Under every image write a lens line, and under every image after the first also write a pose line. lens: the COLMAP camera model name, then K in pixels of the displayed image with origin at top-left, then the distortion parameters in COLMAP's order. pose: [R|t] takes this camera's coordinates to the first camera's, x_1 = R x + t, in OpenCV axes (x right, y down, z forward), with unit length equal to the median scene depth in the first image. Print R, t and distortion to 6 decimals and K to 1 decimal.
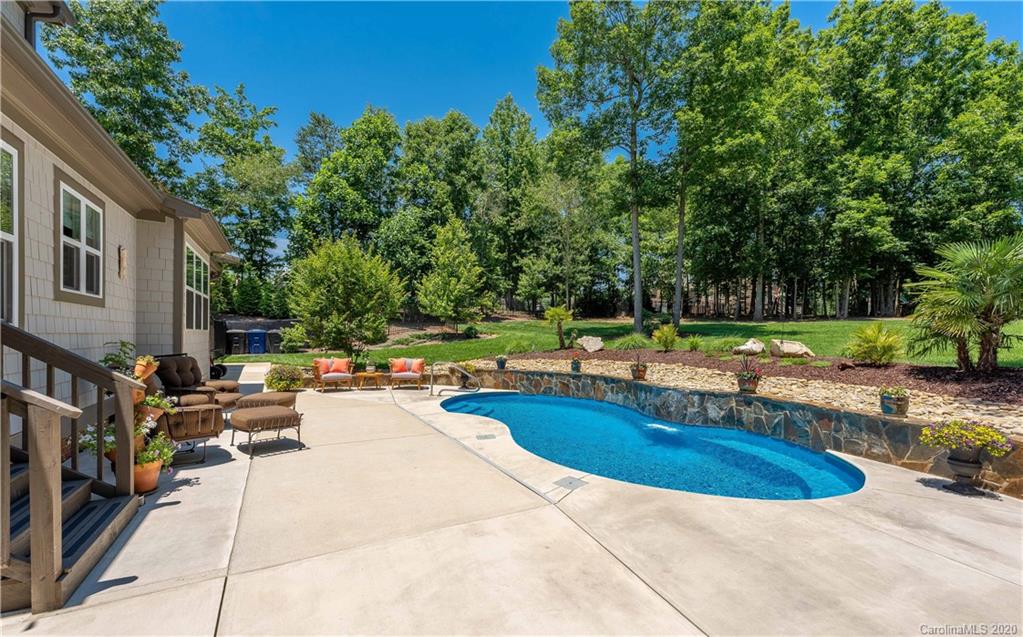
lens RADIAL K [[419.6, 0, 519.9], [0, 419.6, 344.3], [0, 0, 1]] dist [0.001423, -0.000262]
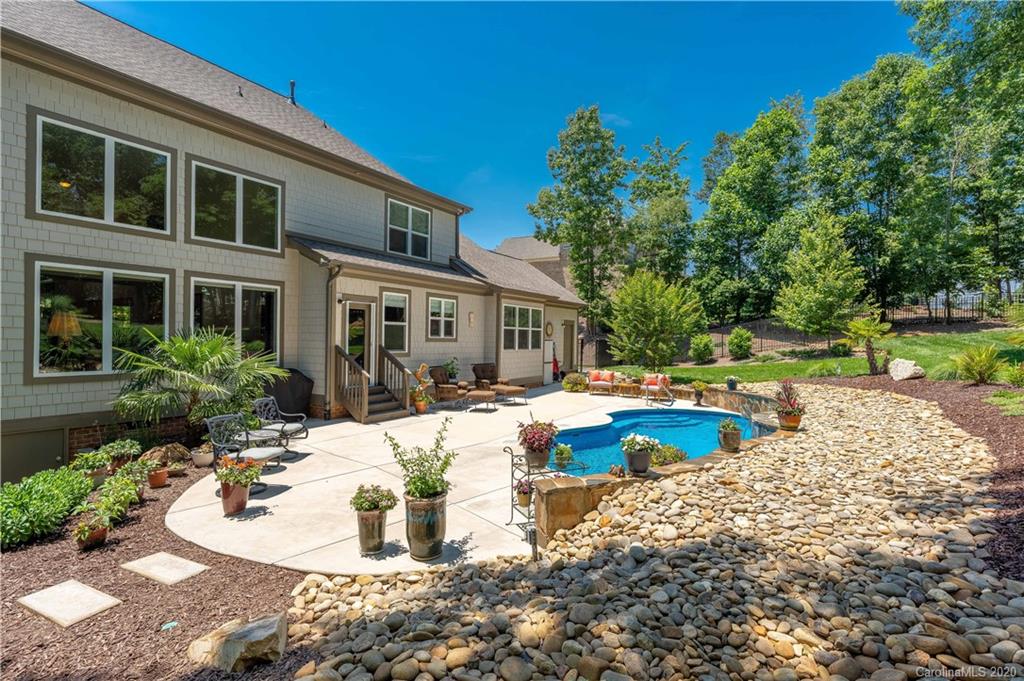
lens RADIAL K [[496.7, 0, 512.0], [0, 496.7, 340.5], [0, 0, 1]] dist [-0.002873, -0.000304]
pose [[0.476153, -0.005765, -0.879343, 0.874442], [-0.022118, 0.999584, -0.018530, -0.029078], [0.879084, 0.028273, 0.475828, -0.013782]]
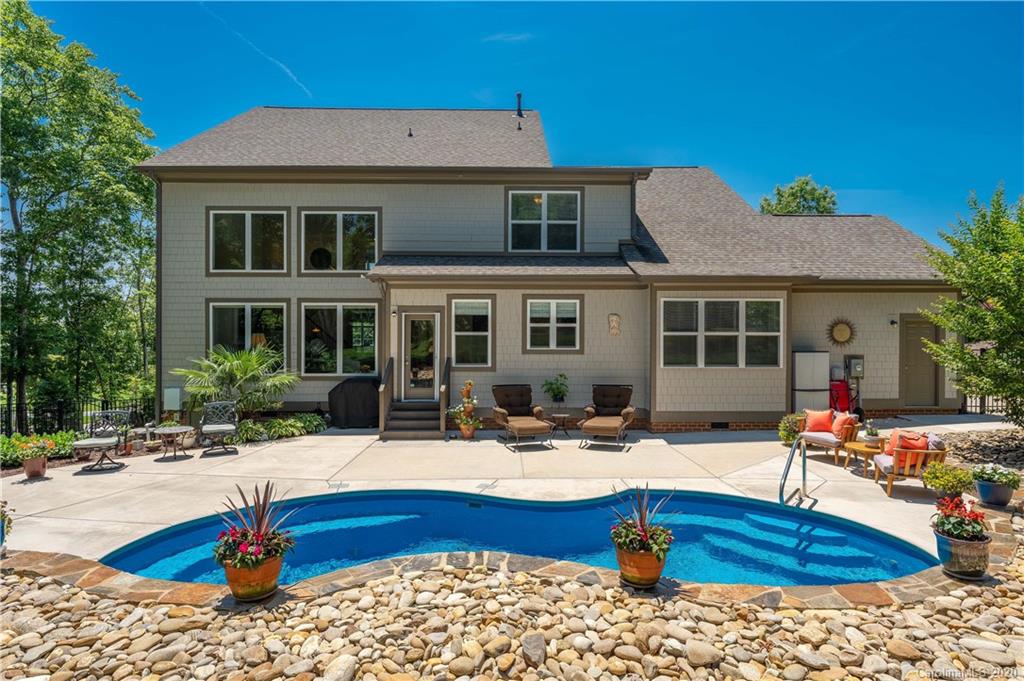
lens RADIAL K [[528.8, 0, 512.0], [0, 528.8, 340.5], [0, 0, 1]] dist [-0.002391, -0.001464]
pose [[-0.485054, -0.016175, -0.874335, 0.610363], [-0.025583, 0.999663, -0.004301, -0.072664], [0.874110, 0.020282, -0.485304, 1.029997]]
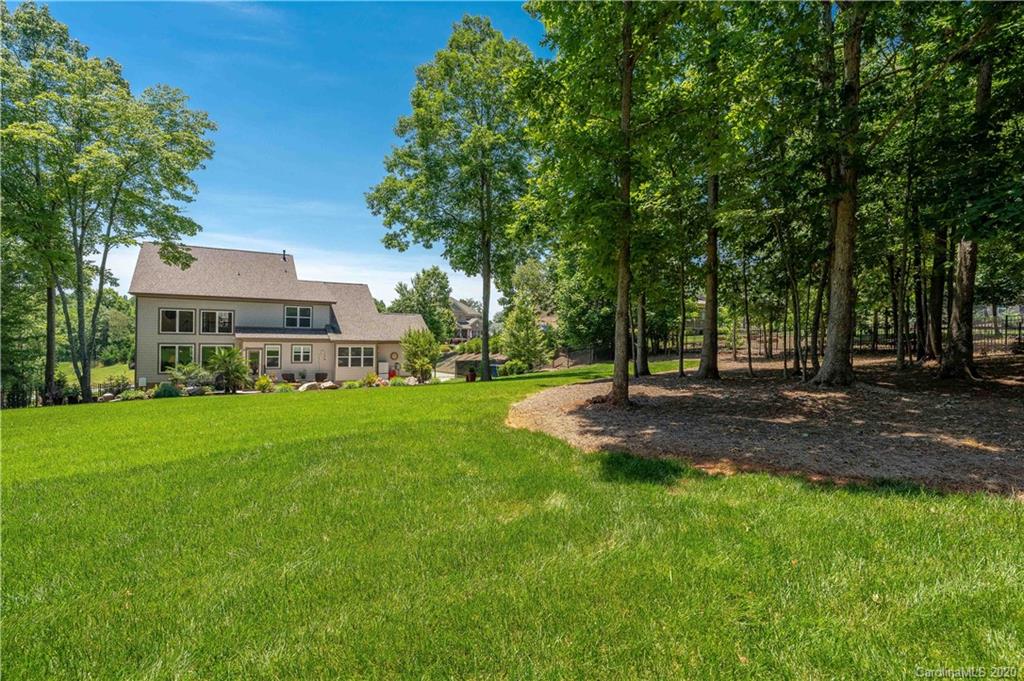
lens RADIAL K [[522.0, 0, 512.0], [0, 522.0, 340.5], [0, 0, 1]] dist [-0.001279, -0.000175]
pose [[-0.015942, -0.012036, -0.999800, 3.258527], [-0.034109, 0.999352, -0.011487, -0.224281], [0.999291, 0.033920, -0.016342, 2.100519]]
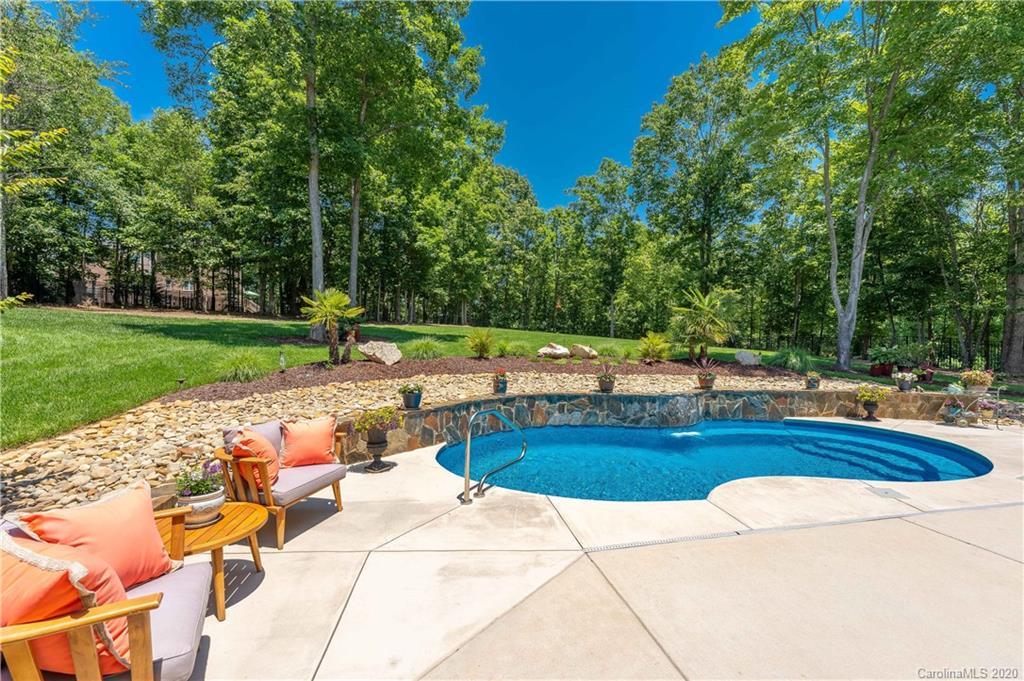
lens RADIAL K [[412.1, 0, 512.0], [0, 412.1, 340.5], [0, 0, 1]] dist [0.001445, 0.000293]
pose [[0.292387, -0.009853, 0.956249, -0.580793], [0.013074, 0.999895, 0.006305, -0.031028], [-0.956211, 0.010658, 0.292485, 0.876821]]
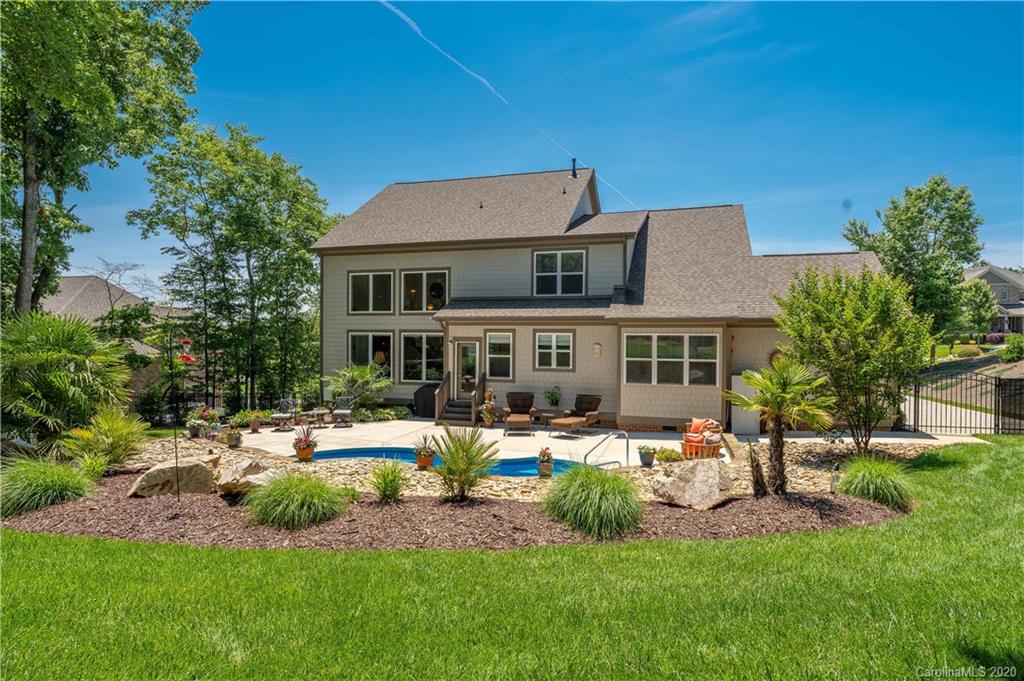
lens RADIAL K [[562.2, 0, 512.0], [0, 562.2, 340.5], [0, 0, 1]] dist [0.000695, 0.000308]
pose [[-0.738870, -0.016755, -0.673640, 0.836228], [-0.030191, 0.999510, 0.008255, -0.163120], [0.673172, 0.026437, -0.739014, 1.796338]]
